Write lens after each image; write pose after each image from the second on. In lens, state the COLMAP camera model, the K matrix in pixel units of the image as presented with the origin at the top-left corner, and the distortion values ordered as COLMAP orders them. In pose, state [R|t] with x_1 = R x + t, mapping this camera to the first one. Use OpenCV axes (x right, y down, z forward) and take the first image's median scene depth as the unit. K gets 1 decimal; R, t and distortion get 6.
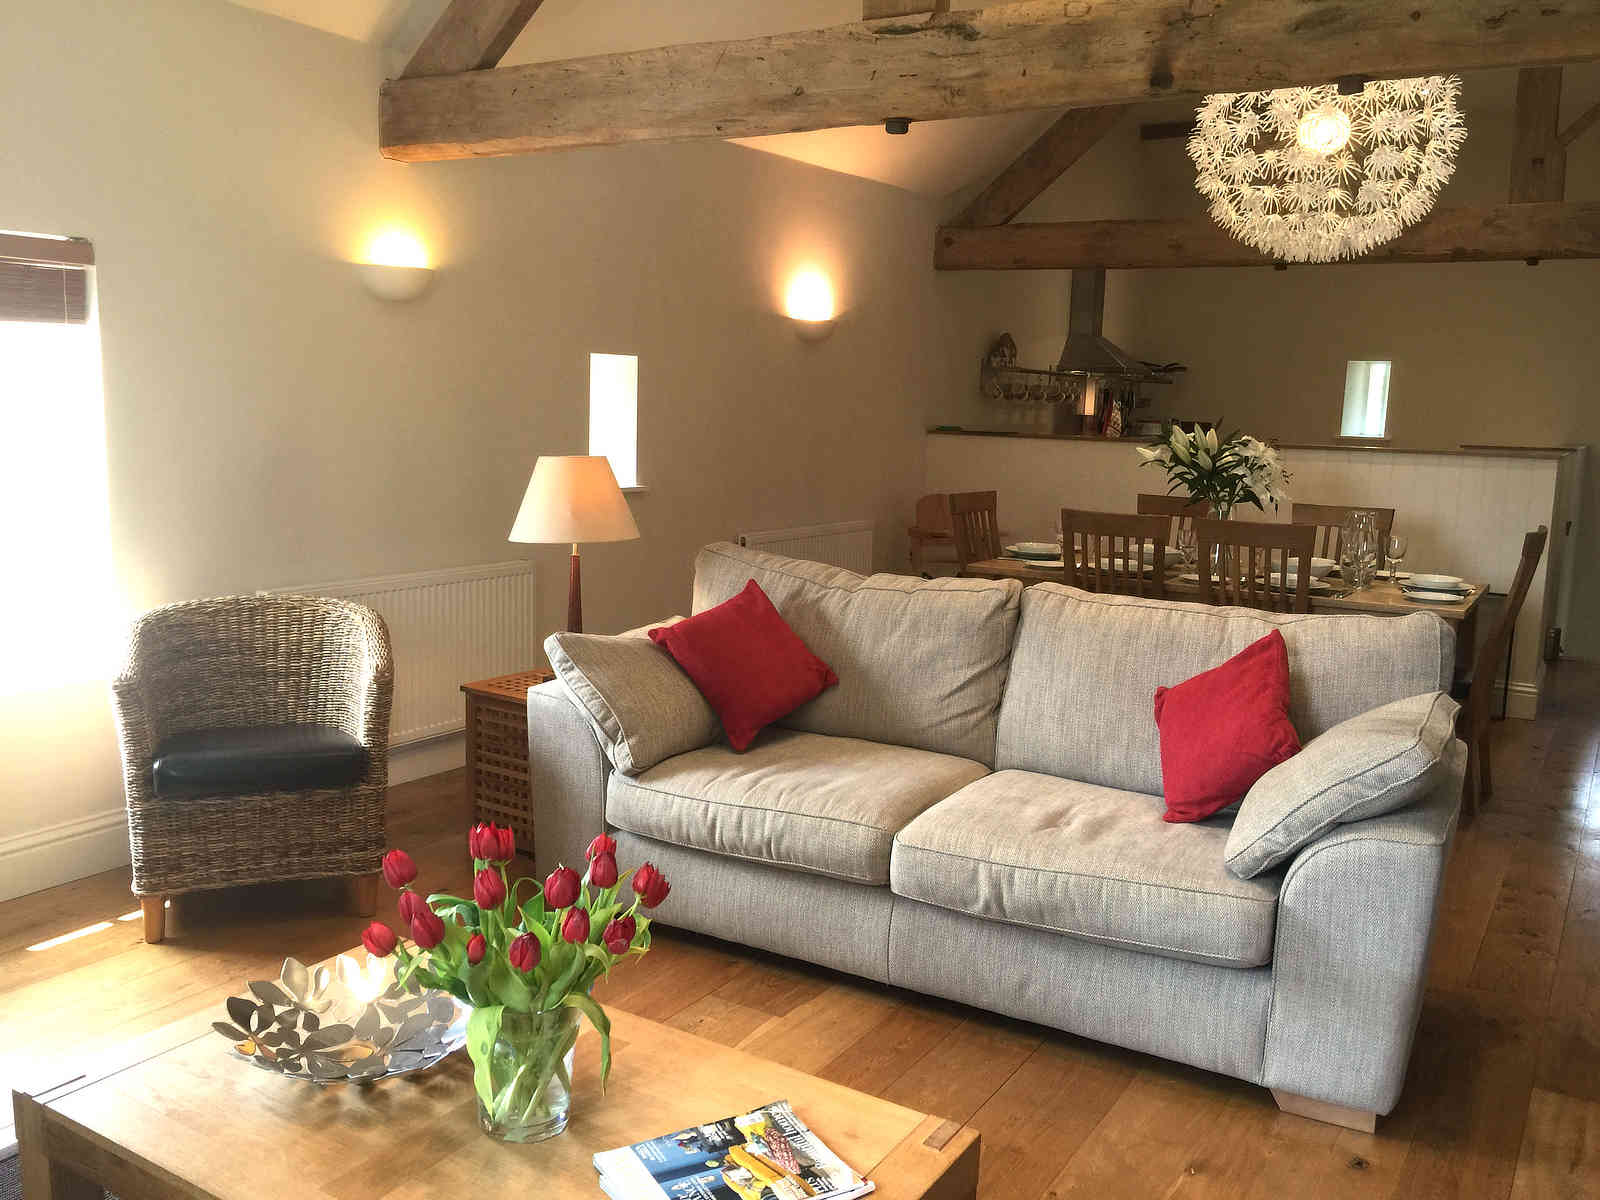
lens RADIAL K [[1361.7, 0, 794.8], [0, 1361.7, 597.5], [0, 0, 1]] dist [0.014108, -0.007668]
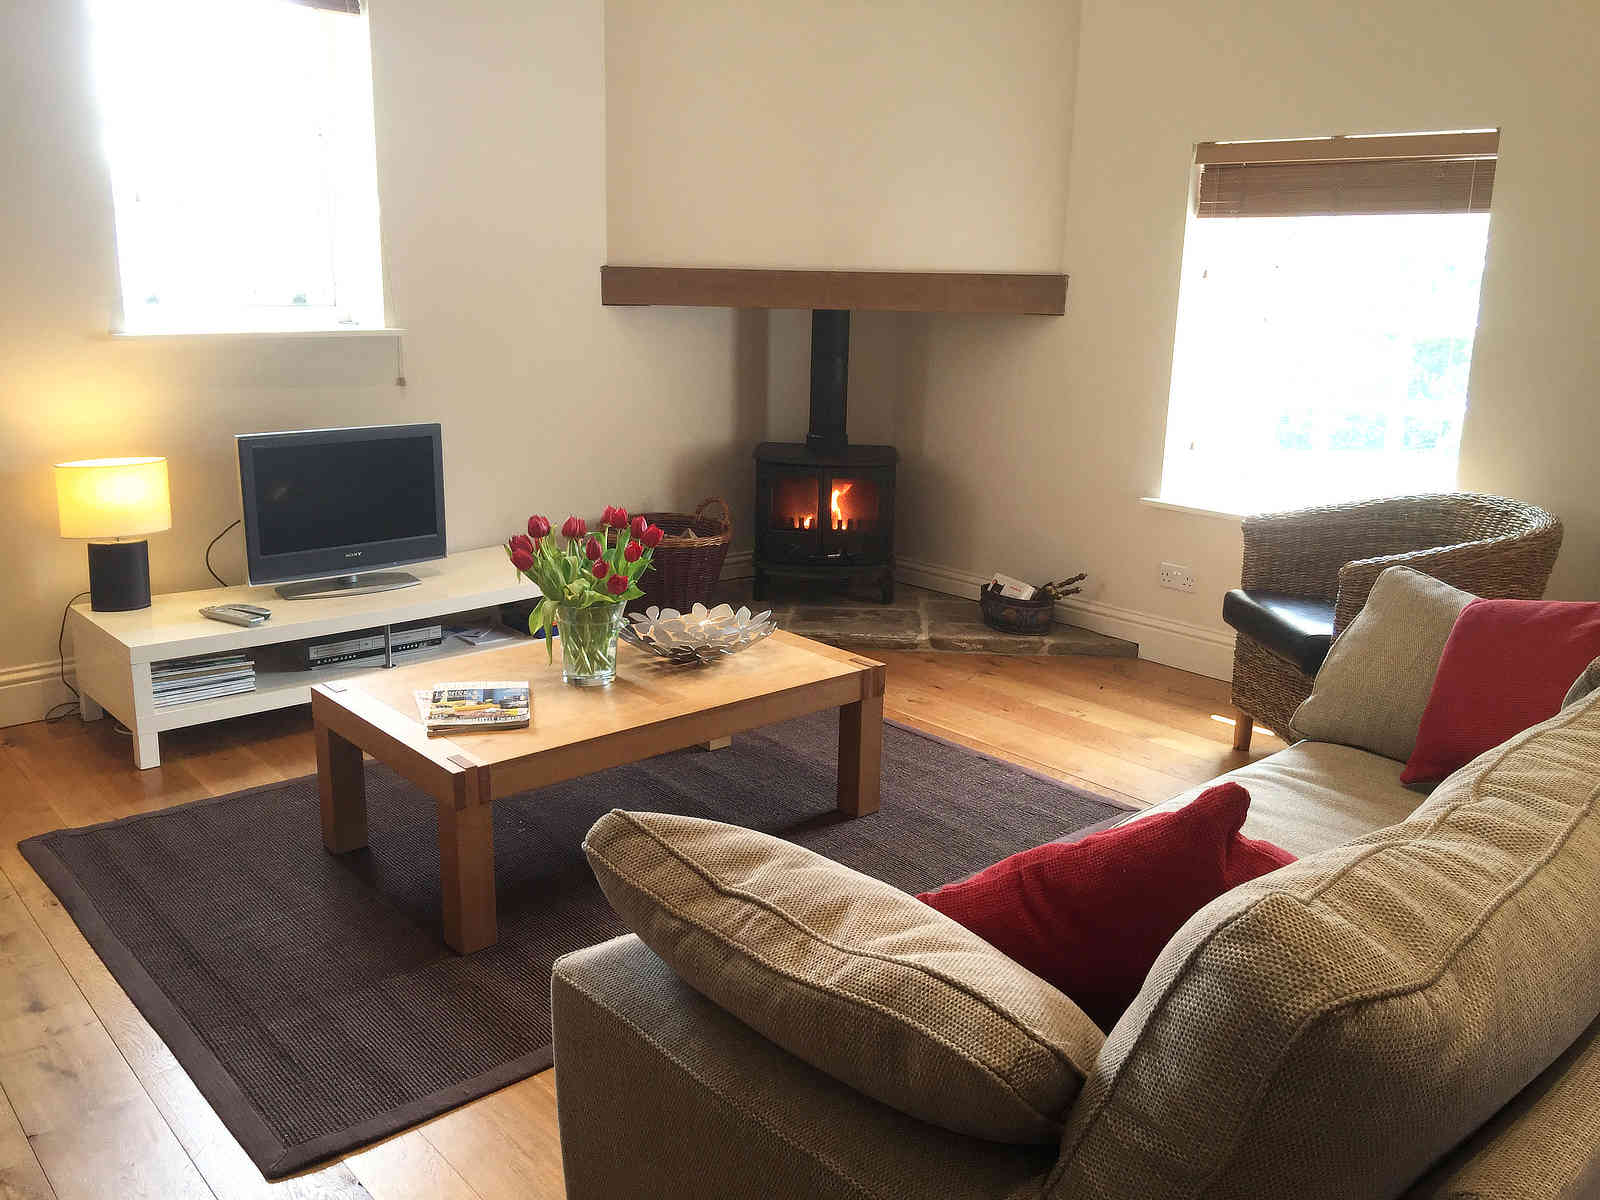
lens RADIAL K [[1361.7, 0, 794.5], [0, 1361.7, 604.3], [0, 0, 1]] dist [0.014108, -0.007668]
pose [[-0.292935, 0.206412, -0.933586, 0.705787], [-0.165554, 0.950721, 0.262147, -0.108764], [0.941691, 0.231351, -0.244327, 0.878161]]
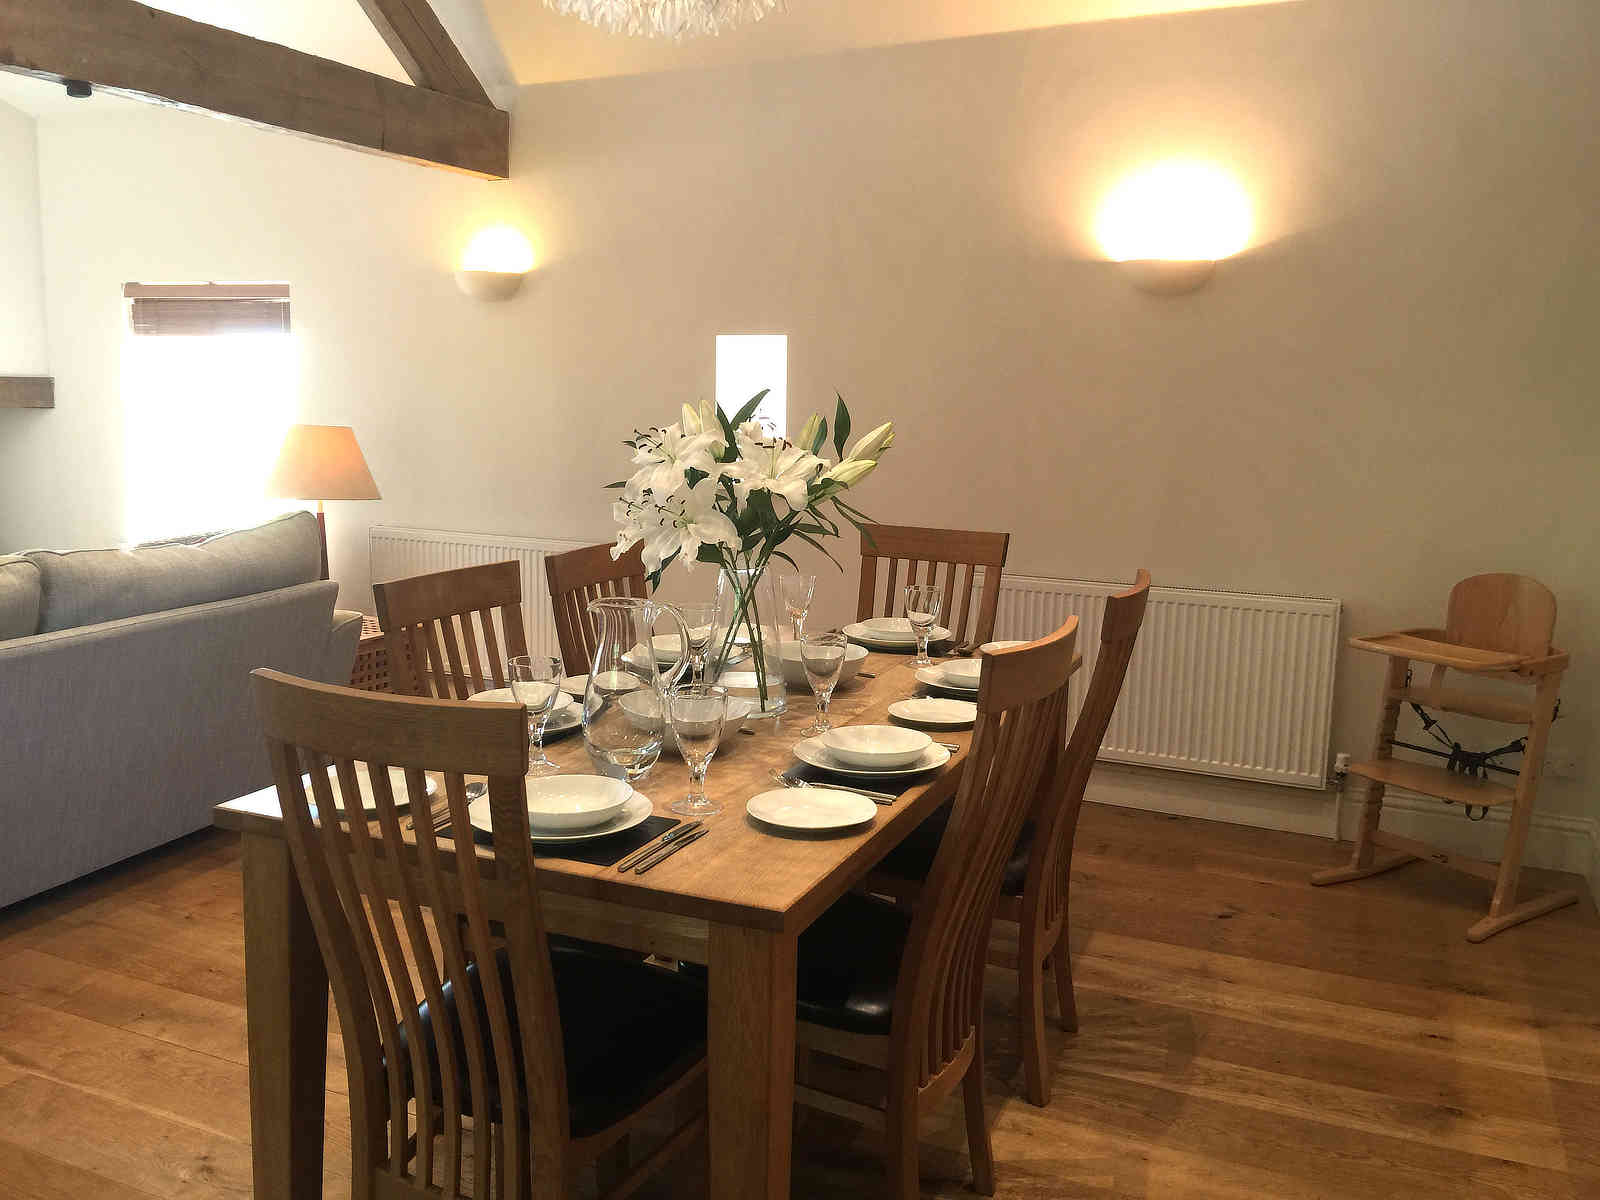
lens RADIAL K [[1361.7, 0, 798.8], [0, 1361.7, 598.6], [0, 0, 1]] dist [0.014108, -0.007668]
pose [[0.144576, 0.131341, -0.980738, 1.230538], [-0.155201, 0.981894, 0.108617, -0.173287], [0.977246, 0.136508, 0.162343, 1.443933]]
